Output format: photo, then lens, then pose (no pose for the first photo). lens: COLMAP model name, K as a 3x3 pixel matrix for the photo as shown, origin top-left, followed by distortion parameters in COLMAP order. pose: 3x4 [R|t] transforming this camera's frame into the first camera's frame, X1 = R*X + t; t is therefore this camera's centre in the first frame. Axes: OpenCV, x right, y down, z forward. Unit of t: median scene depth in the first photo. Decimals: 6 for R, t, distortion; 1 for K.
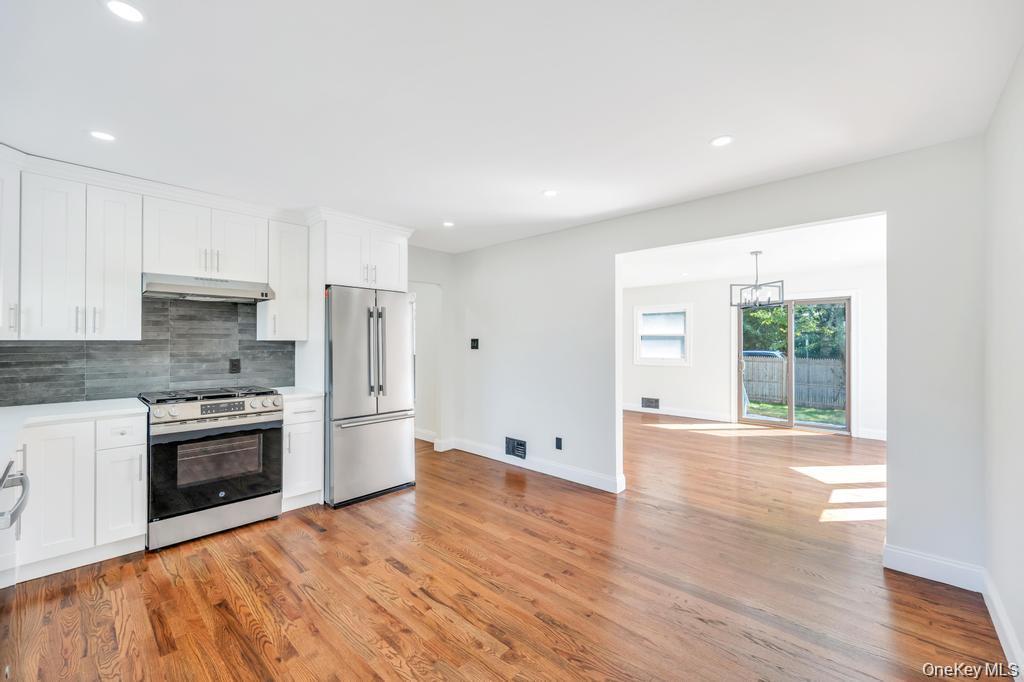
lens RADIAL K [[409.9, 0, 512.0], [0, 409.9, 341.0], [0, 0, 1]] dist [-0.000520, -0.000036]
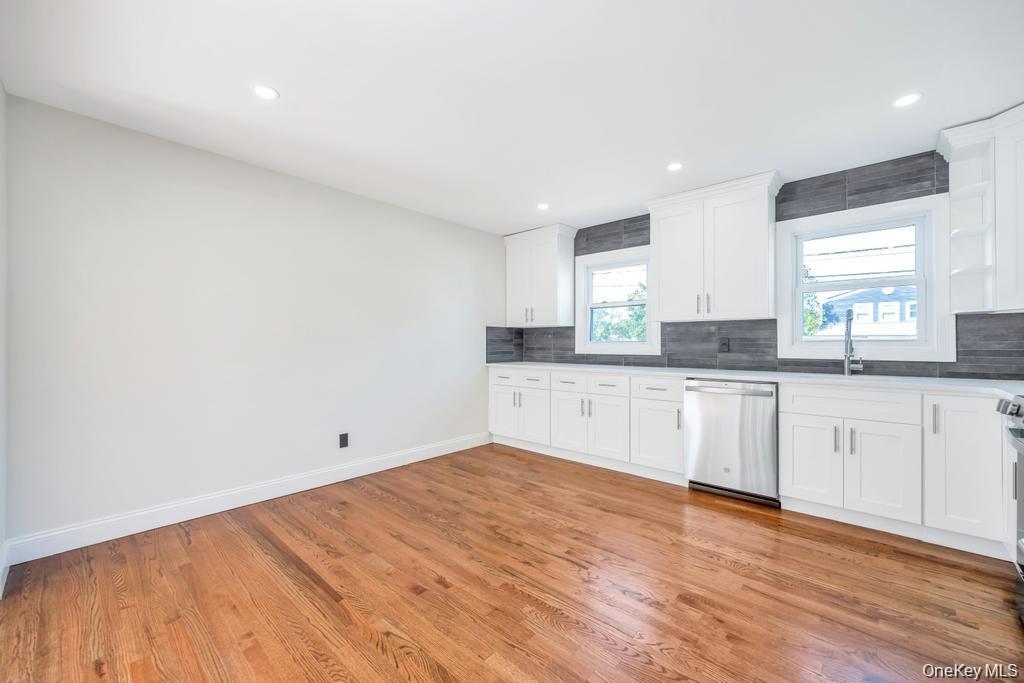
lens RADIAL K [[409.9, 0, 512.0], [0, 409.9, 341.5], [0, 0, 1]] dist [-0.000520, -0.000036]
pose [[-0.999985, -0.000723, -0.005376, -0.034706], [-0.000665, 0.999943, -0.010614, 0.070665], [0.005384, -0.010610, -0.999929, 1.538351]]
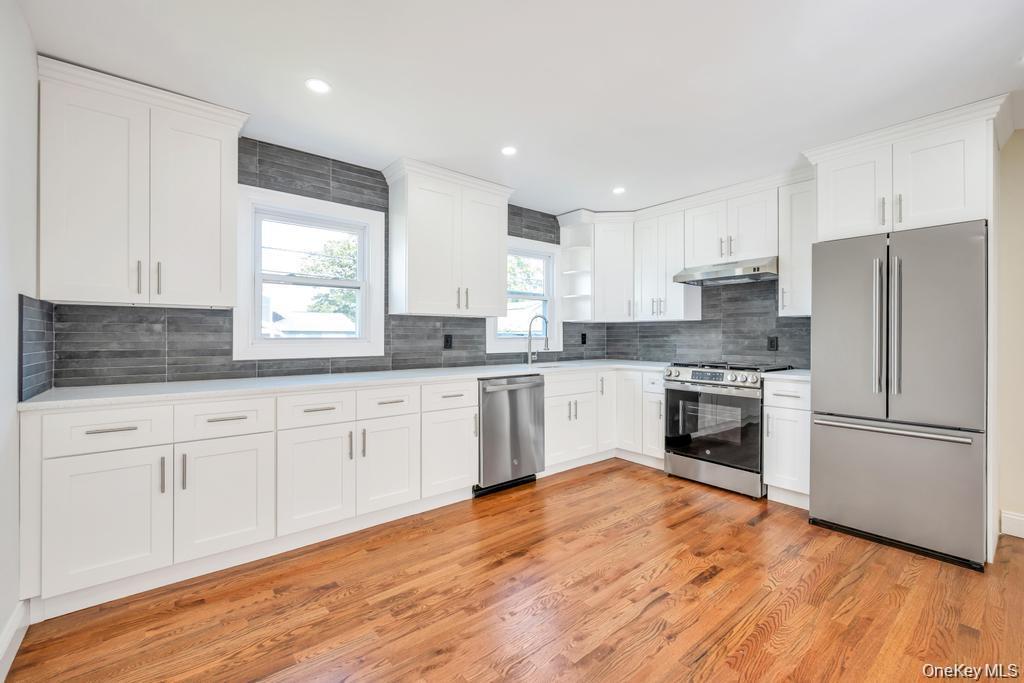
lens RADIAL K [[434.7, 0, 515.1], [0, 434.7, 334.8], [0, 0, 1]] dist [-0.000358, -0.000073]
pose [[-0.125376, -0.003356, -0.992104, 0.568013], [0.002974, 0.999989, -0.003759, 0.051752], [0.992105, -0.003422, -0.125364, 0.630076]]
